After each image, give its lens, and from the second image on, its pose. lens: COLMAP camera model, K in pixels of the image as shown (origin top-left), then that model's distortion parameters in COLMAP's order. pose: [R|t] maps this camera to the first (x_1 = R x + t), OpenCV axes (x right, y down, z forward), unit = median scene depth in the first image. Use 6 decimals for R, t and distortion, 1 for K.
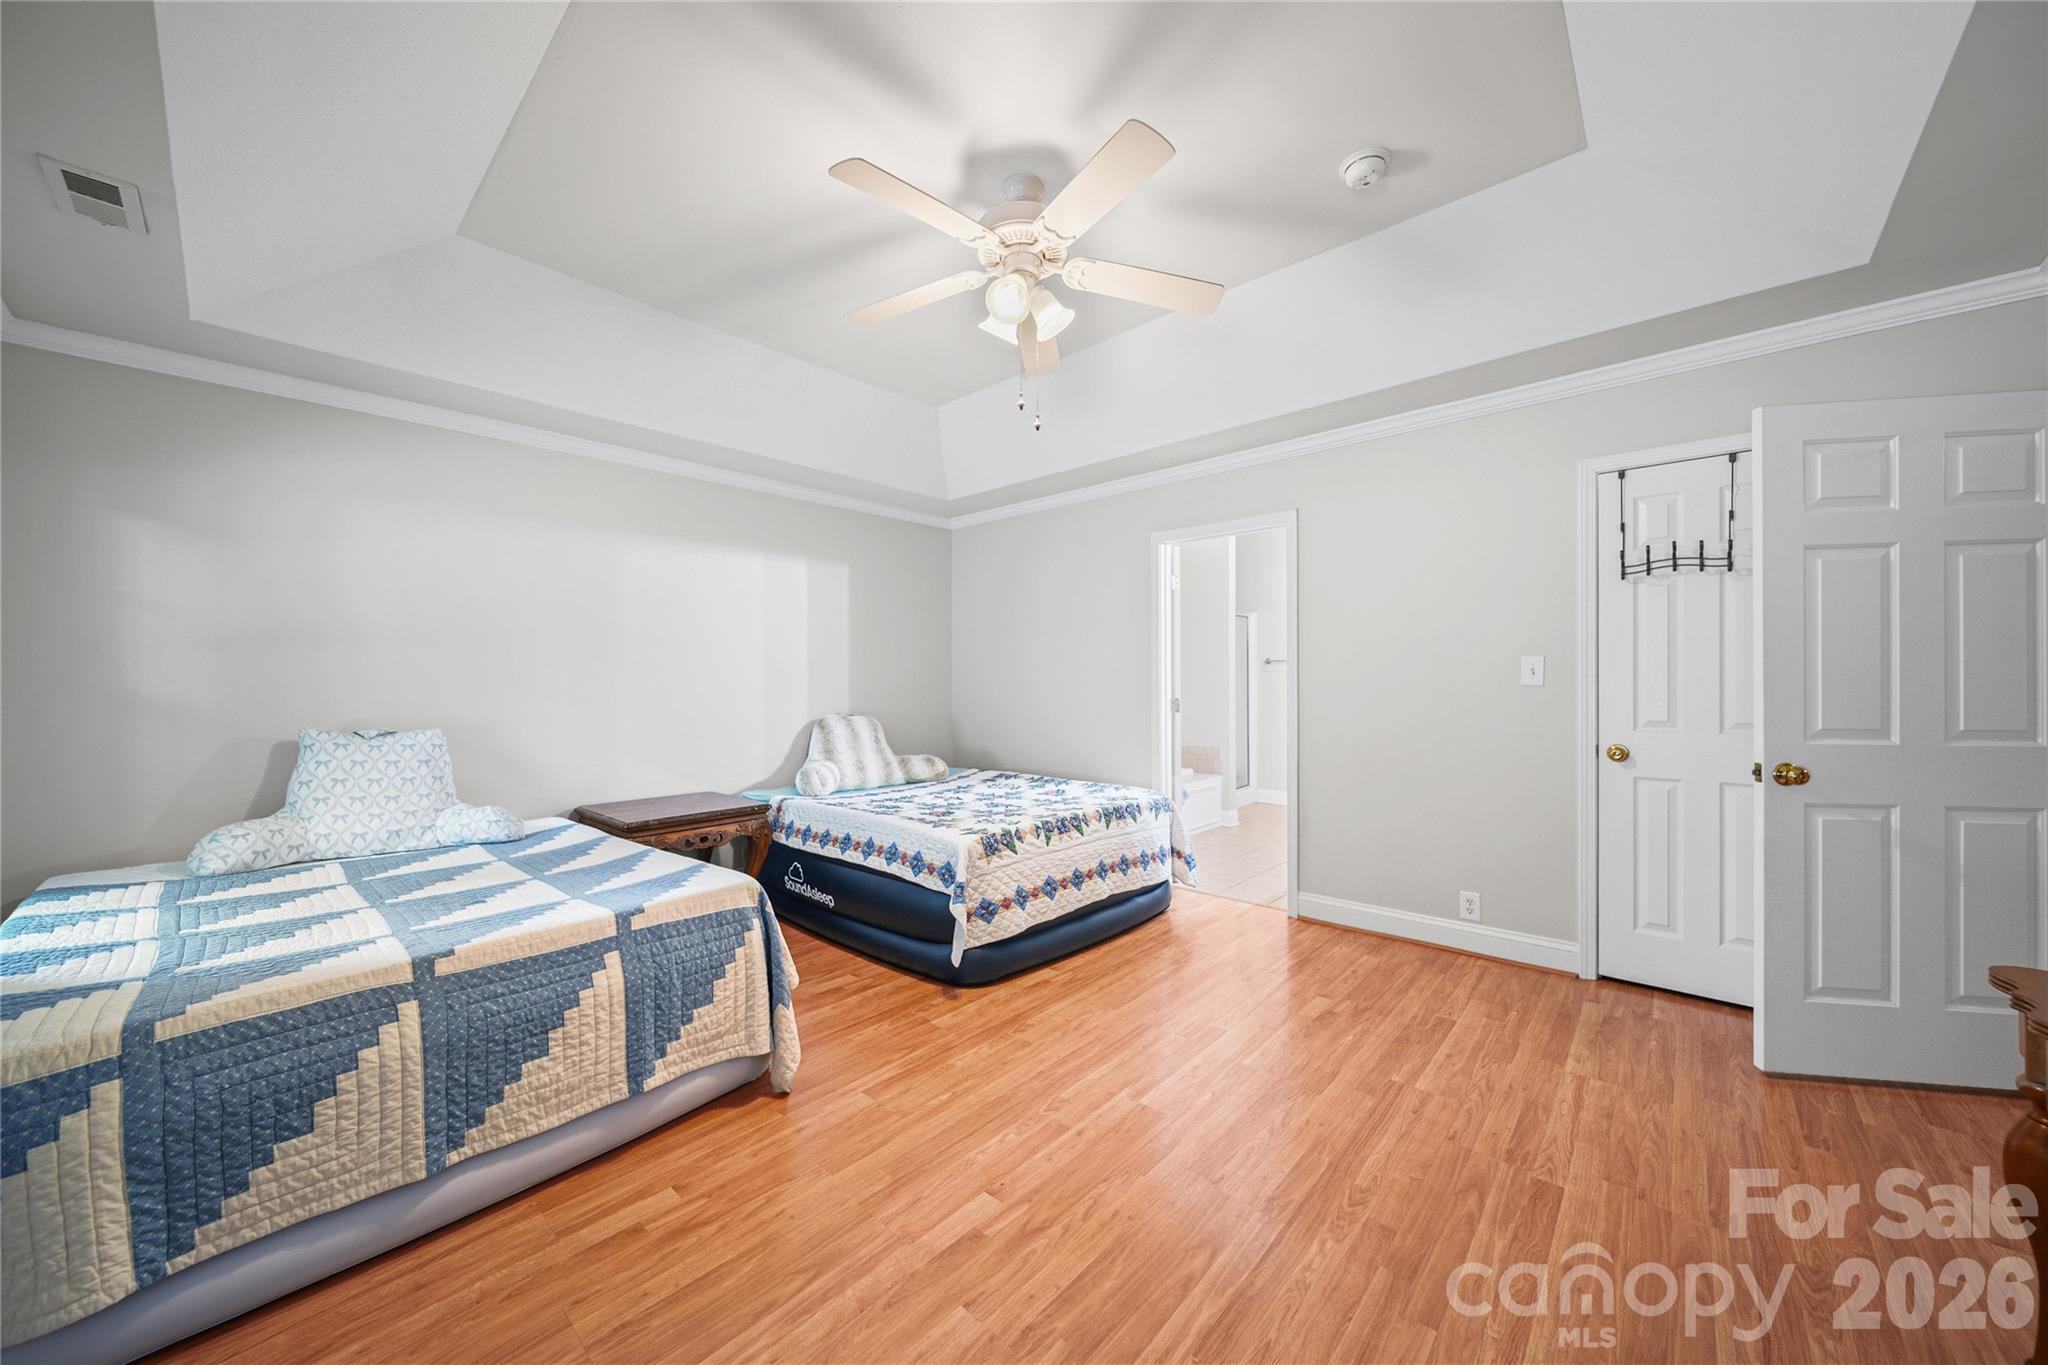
lens RADIAL K [[741.8, 0, 1014.5], [0, 741.8, 687.6], [0, 0, 1]] dist [-0.002580, -0.000420]
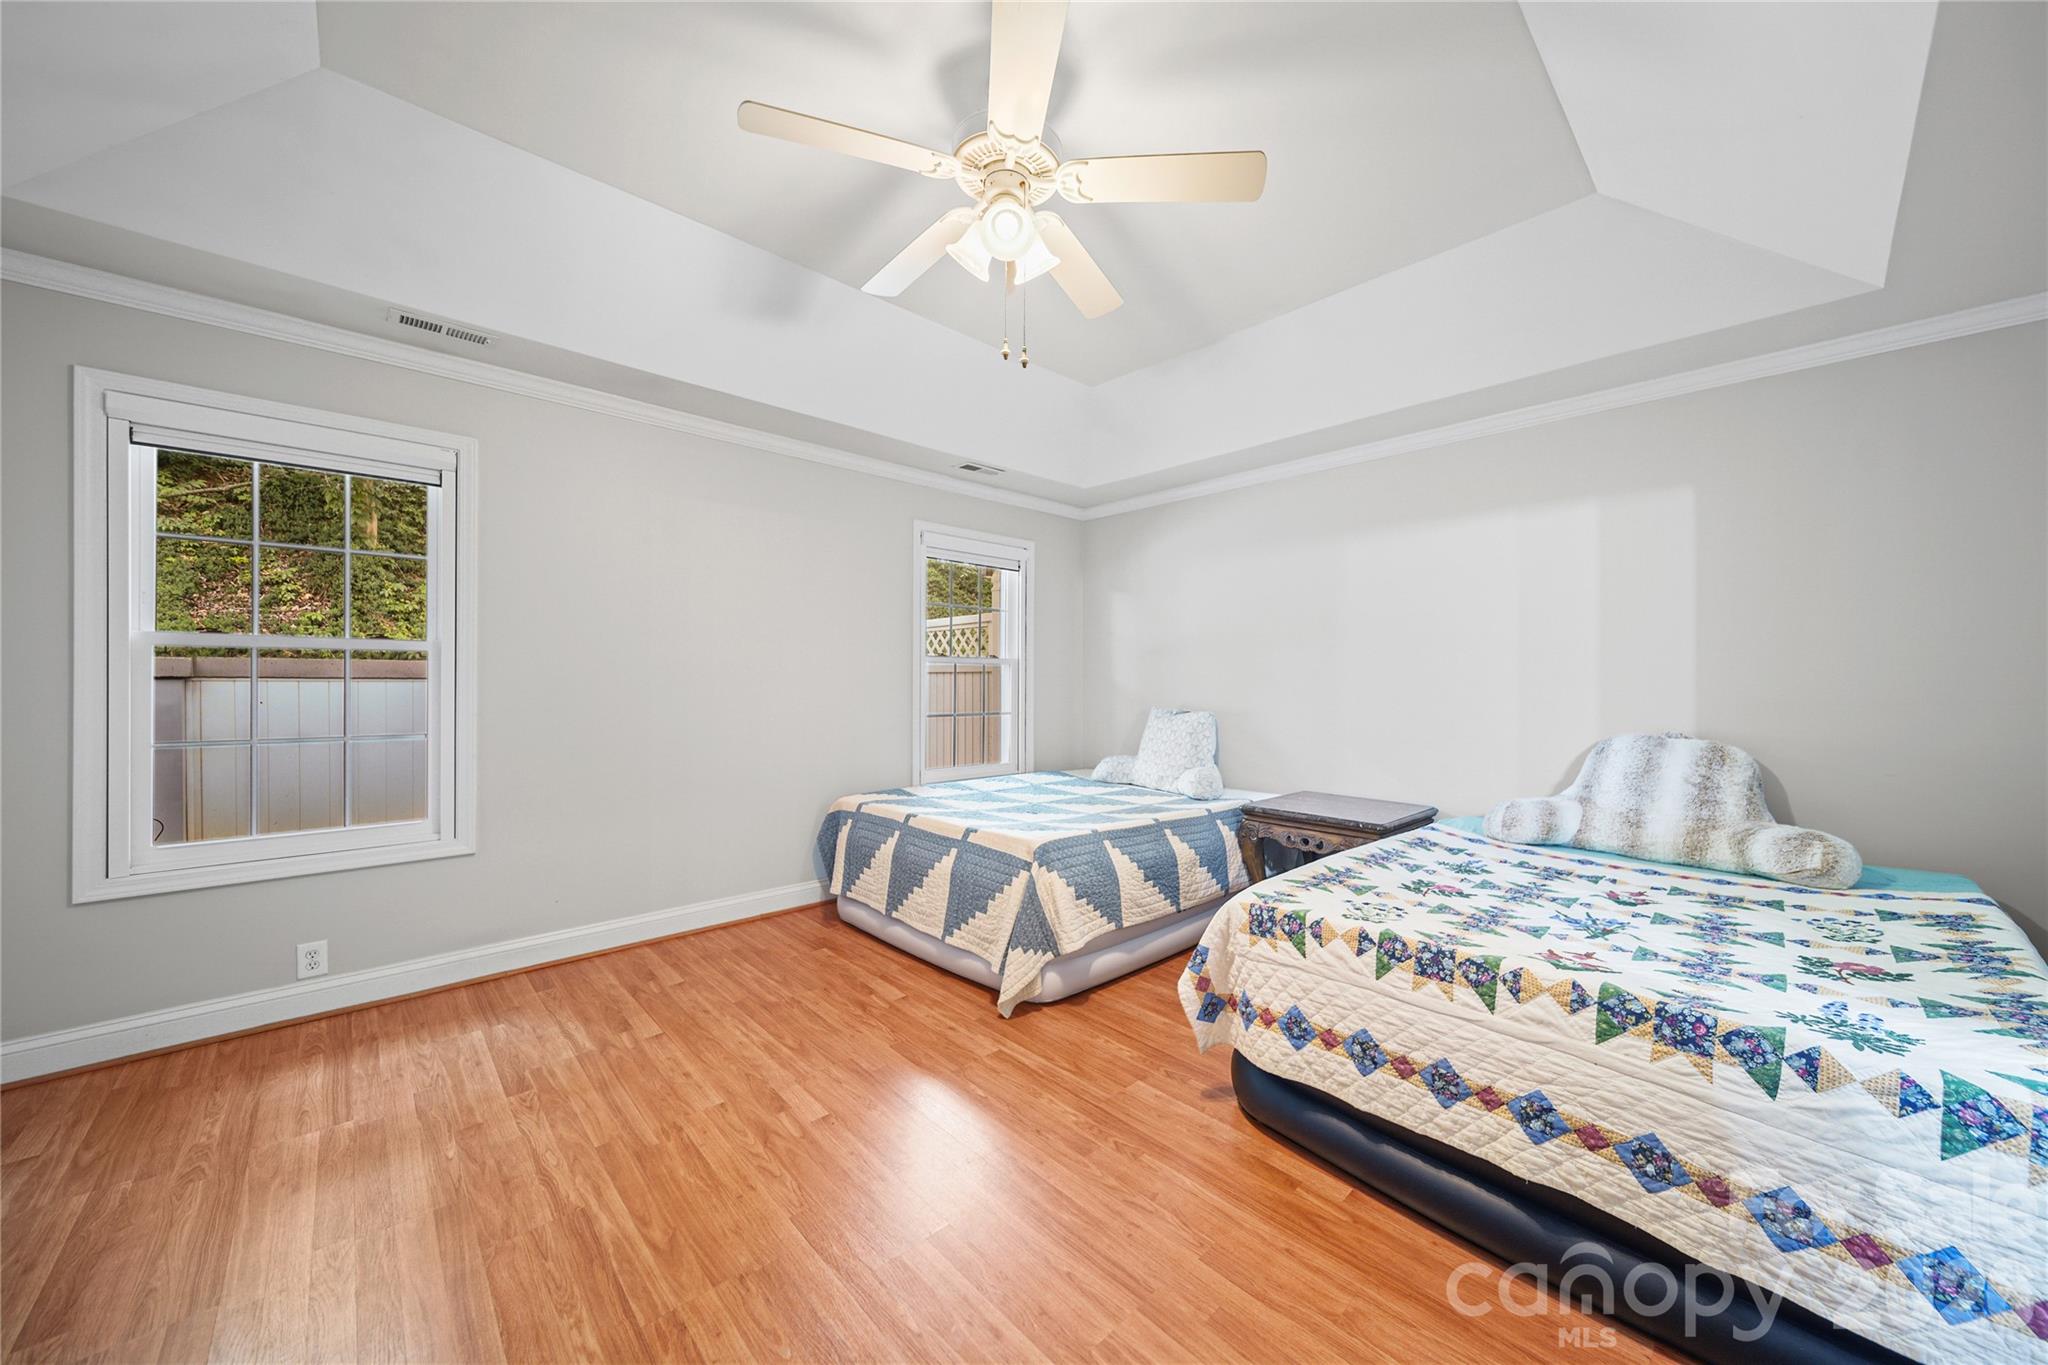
lens RADIAL K [[713.0, 0, 1032.0], [0, 713.0, 676.5], [0, 0, 1]] dist [0.000184, 0.000047]
pose [[-0.068110, 0.003821, -0.997671, 0.626718], [-0.010985, 0.999929, 0.004580, -0.013265], [0.997617, 0.011272, -0.068063, 0.818471]]
